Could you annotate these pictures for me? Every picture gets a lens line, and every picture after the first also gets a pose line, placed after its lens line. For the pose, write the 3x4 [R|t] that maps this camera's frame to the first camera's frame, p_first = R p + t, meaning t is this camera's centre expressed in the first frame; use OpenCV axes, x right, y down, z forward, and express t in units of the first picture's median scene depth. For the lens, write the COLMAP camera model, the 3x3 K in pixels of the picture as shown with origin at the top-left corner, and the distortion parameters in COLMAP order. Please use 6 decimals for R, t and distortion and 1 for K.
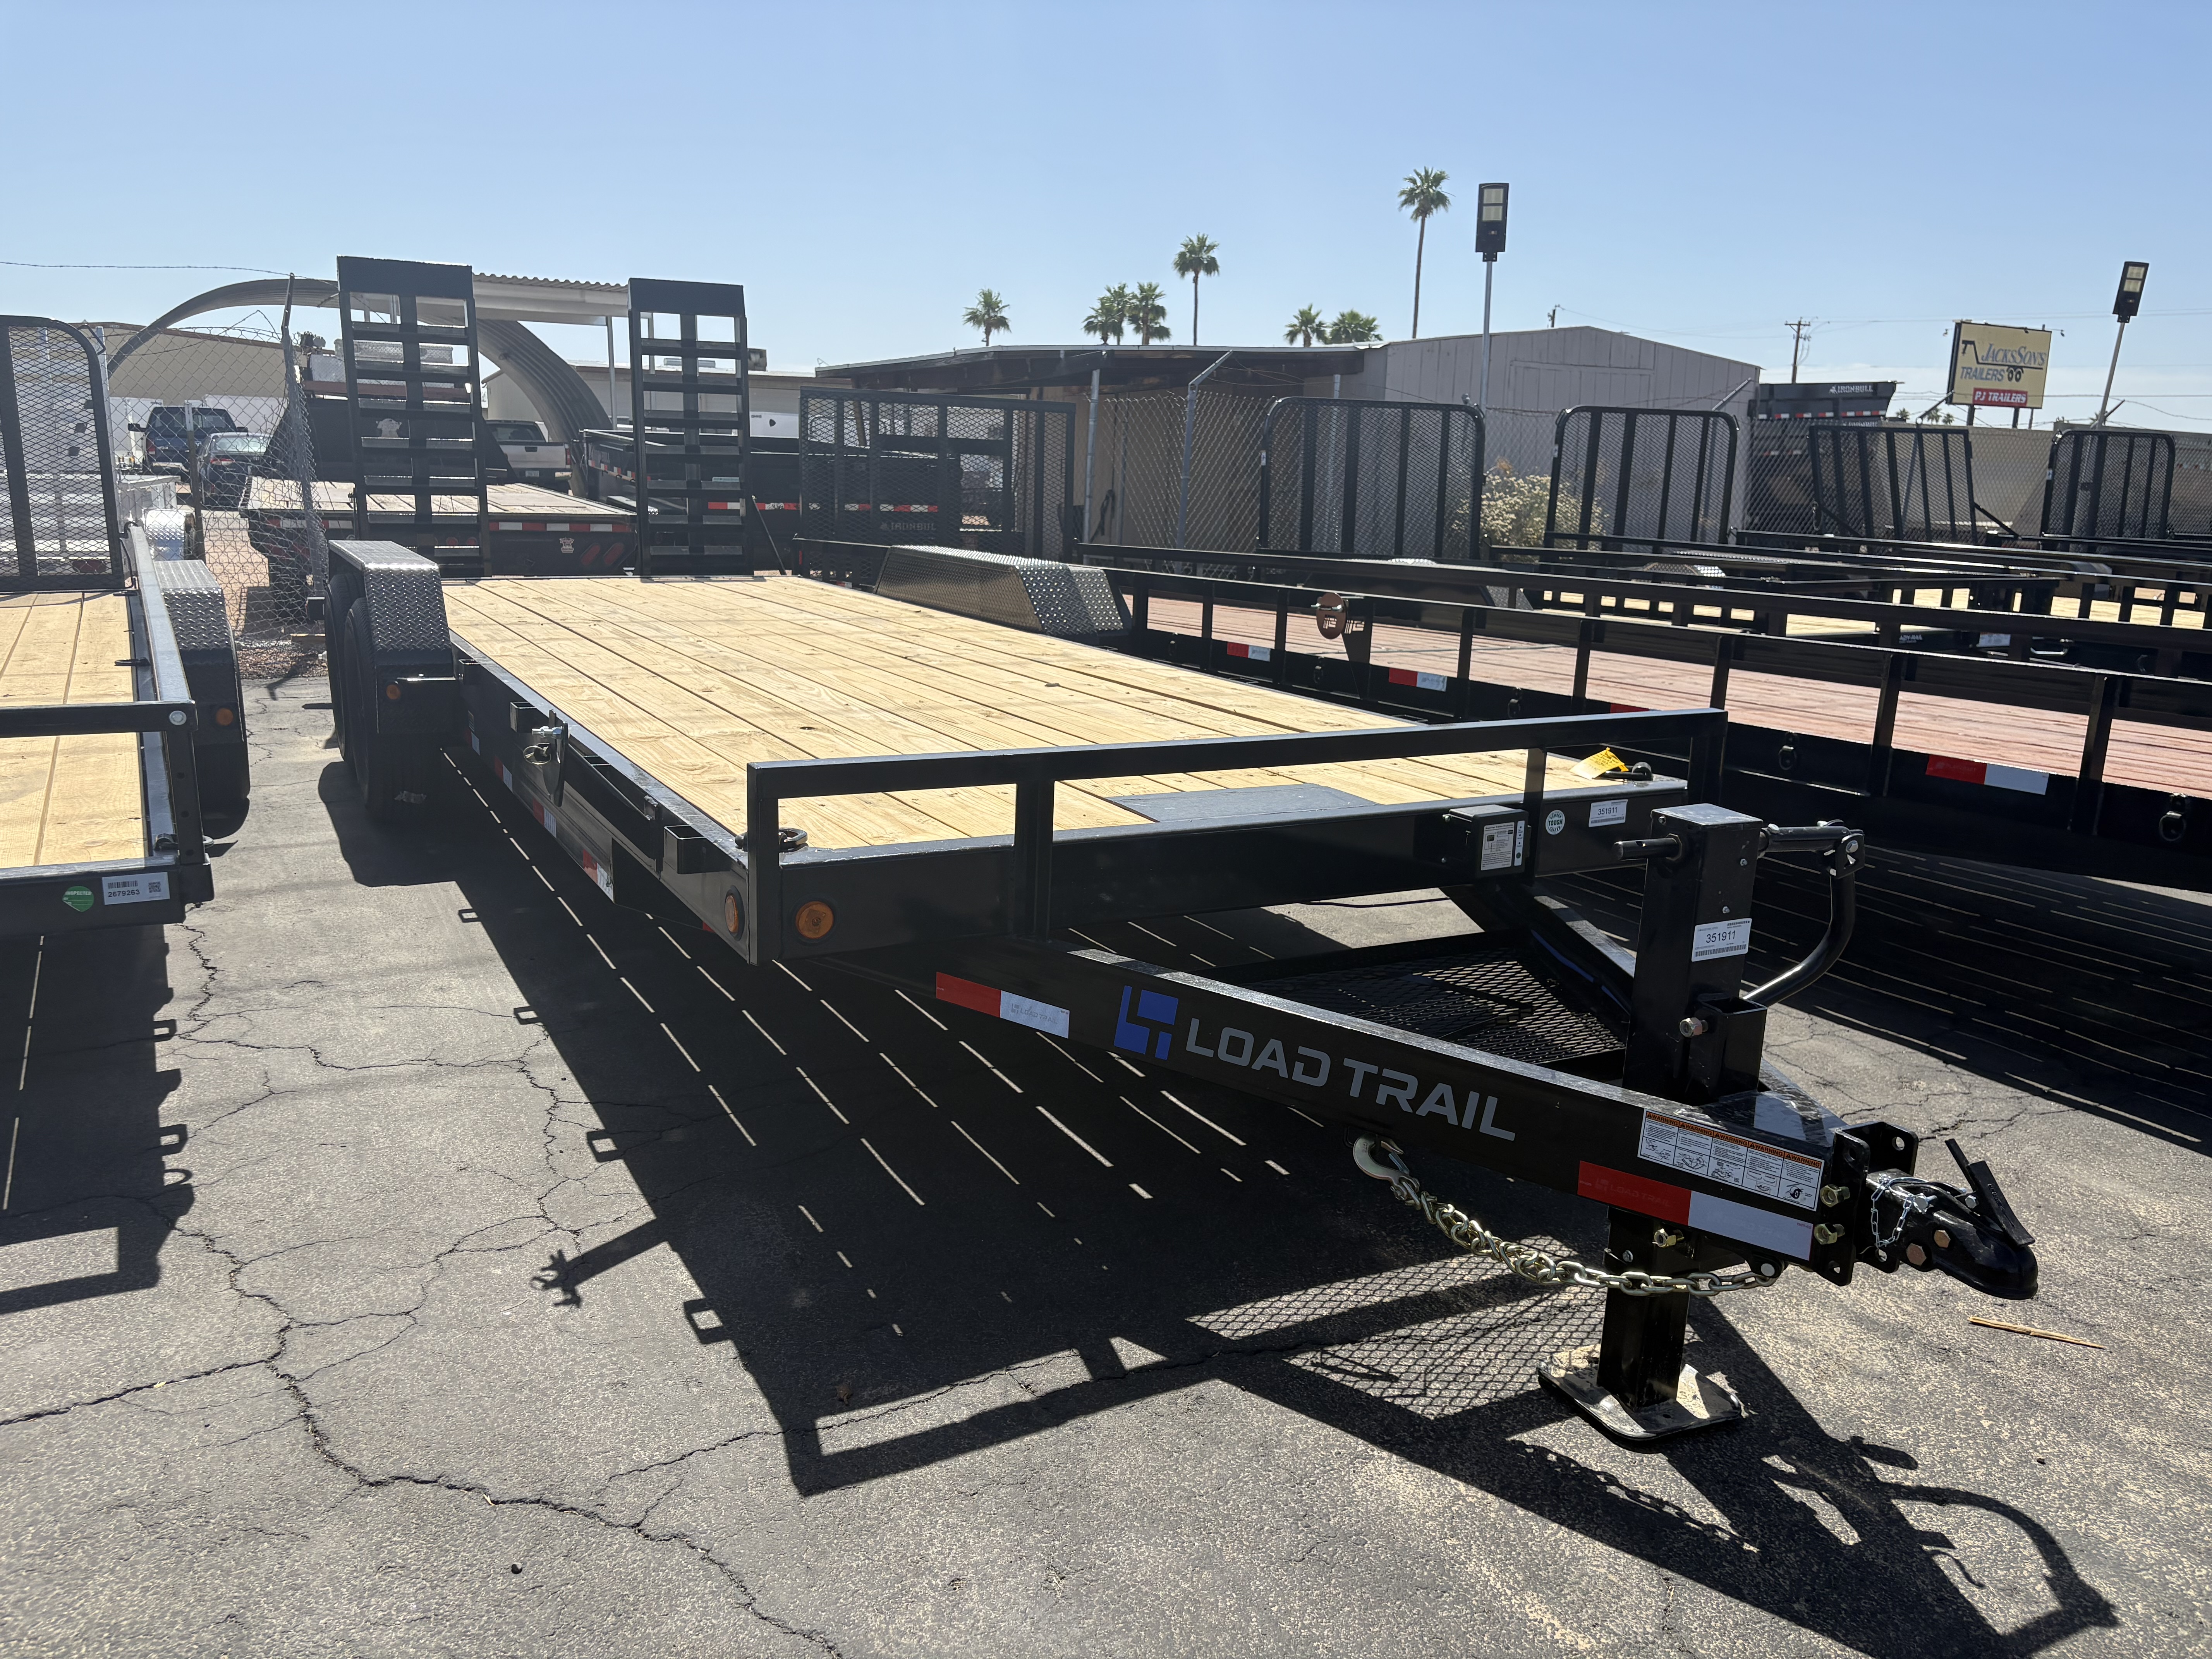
lens RADIAL K [[1635.7, 0, 1106.0], [0, 1635.7, 829.5], [0, 0, 1]] dist [0.029369, 0.002413]
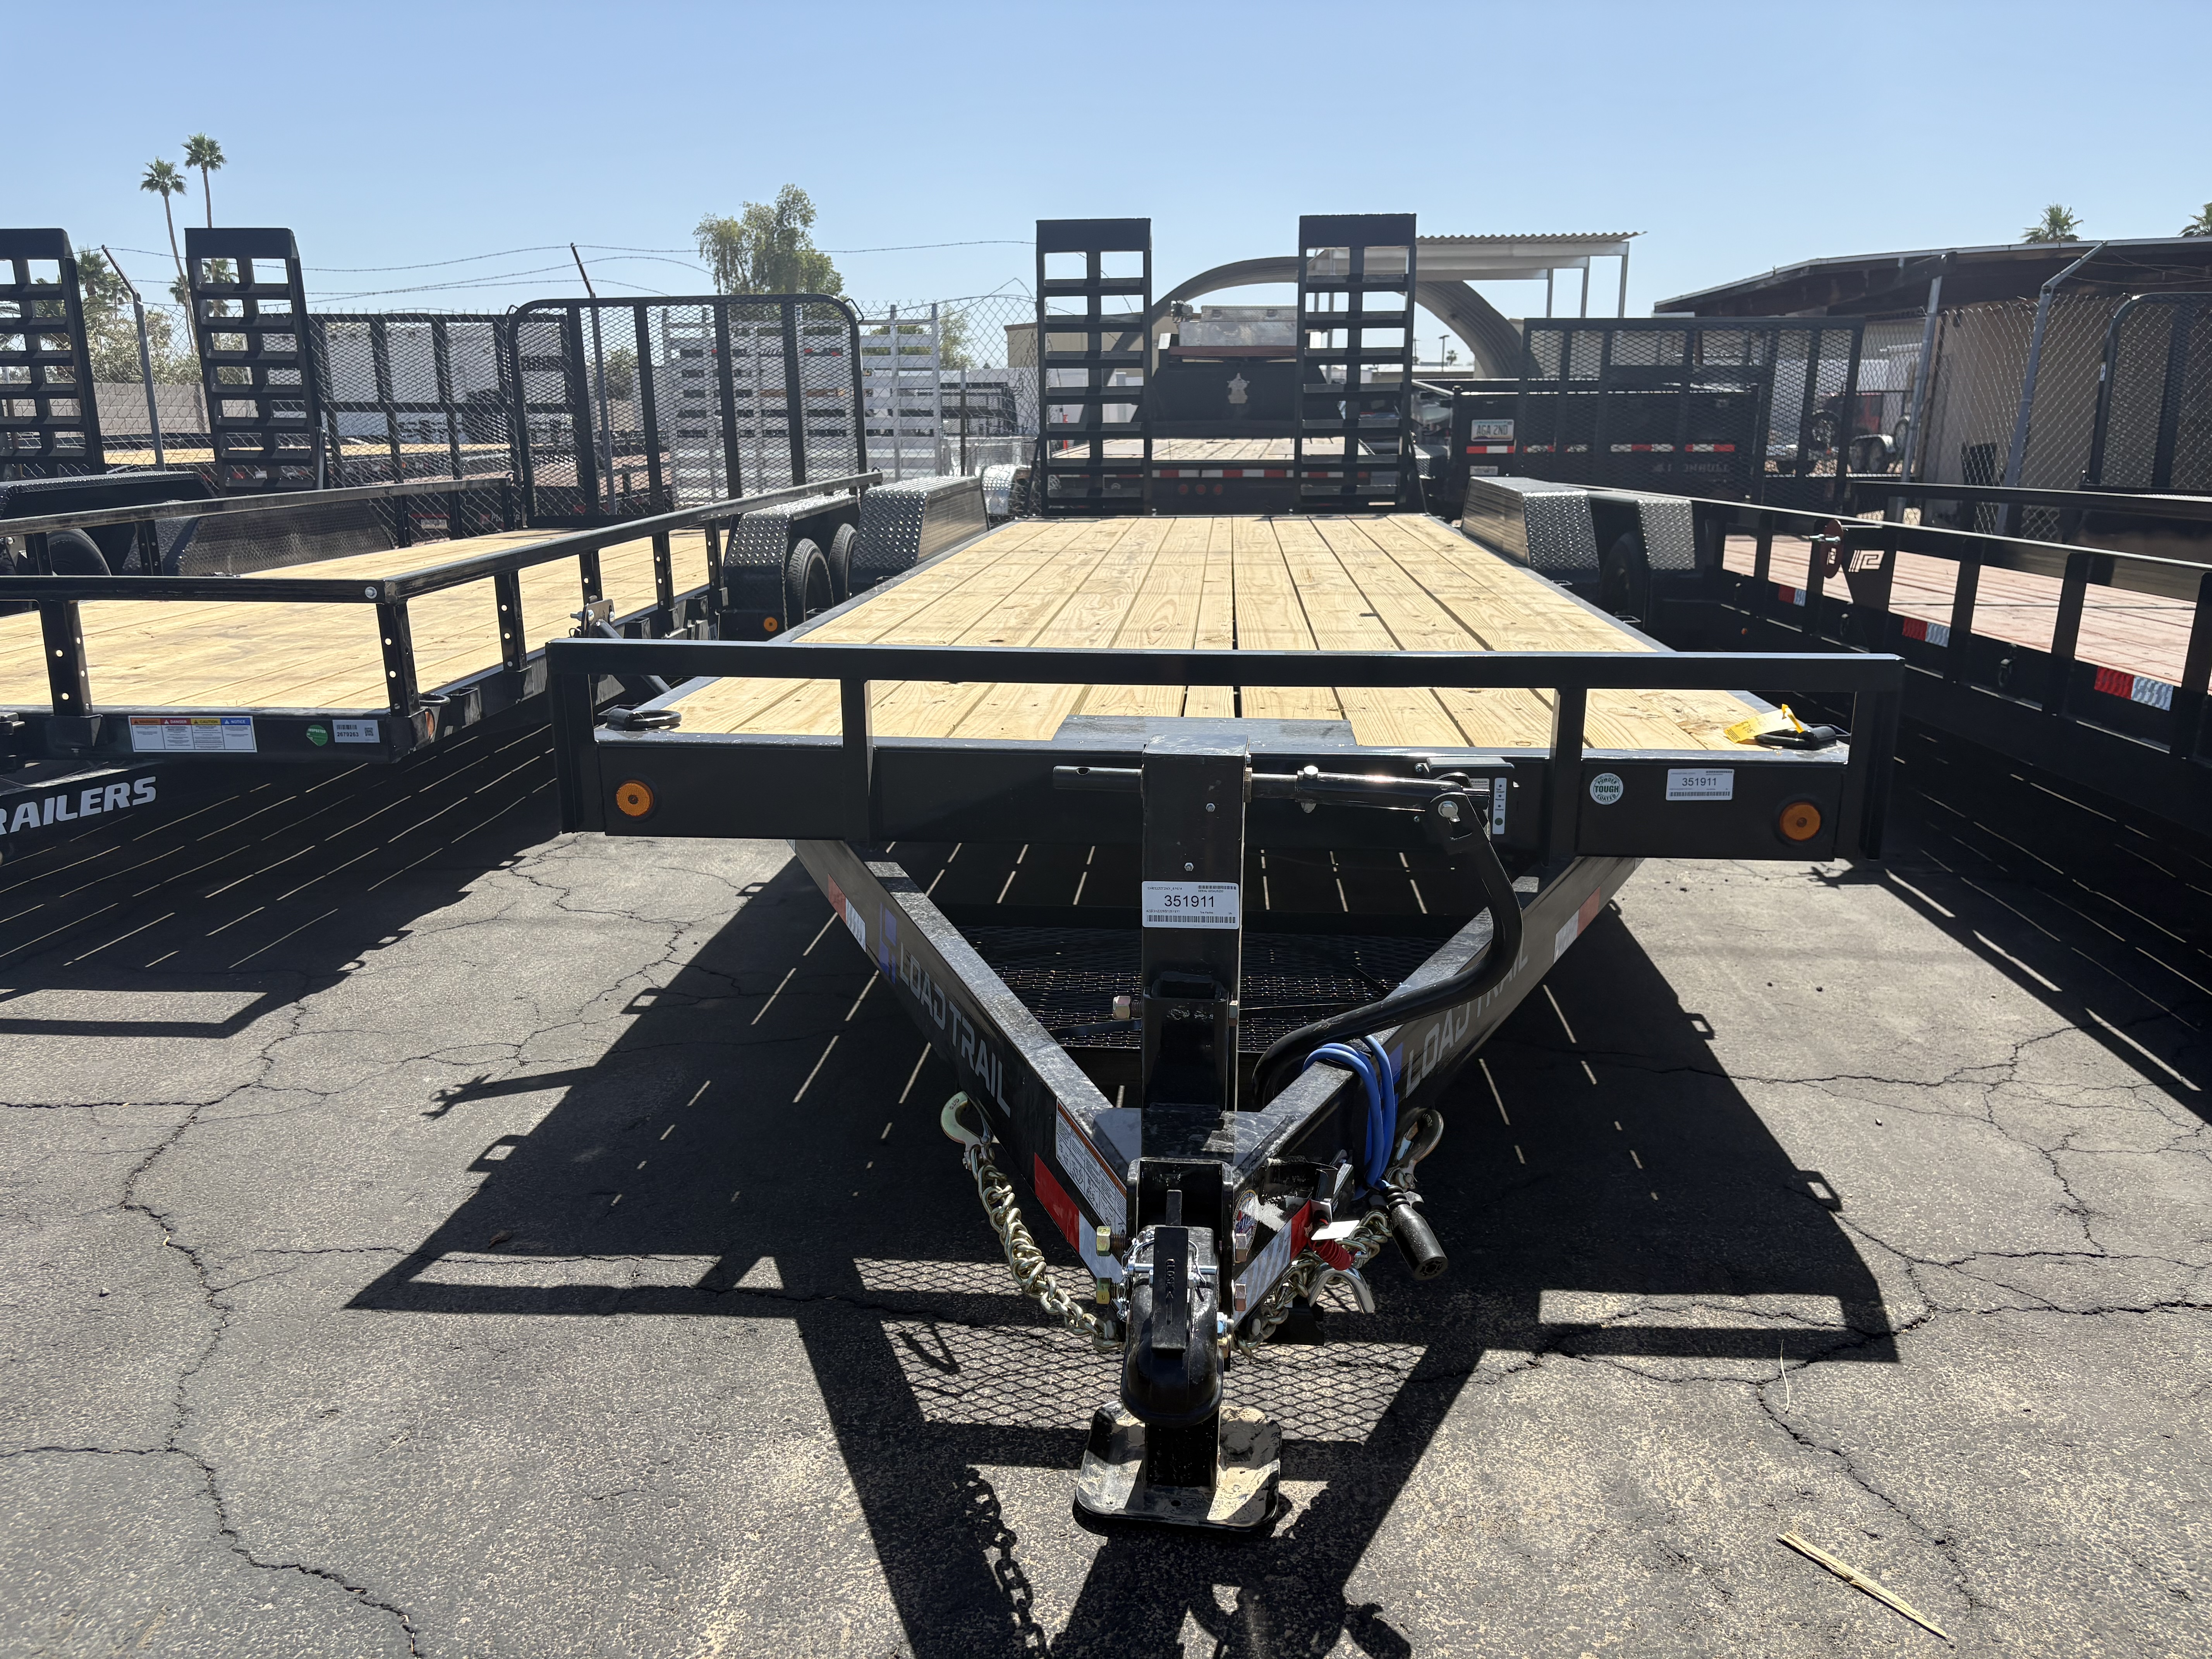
lens RADIAL K [[1578.1, 0, 1106.0], [0, 1578.1, 829.5], [0, 0, 1]] dist [0.002102, -0.000601]
pose [[0.842351, 0.101795, -0.529228, 0.624295], [-0.080641, 0.994751, 0.062983, -0.025885], [0.532862, -0.010376, 0.846139, 0.278994]]
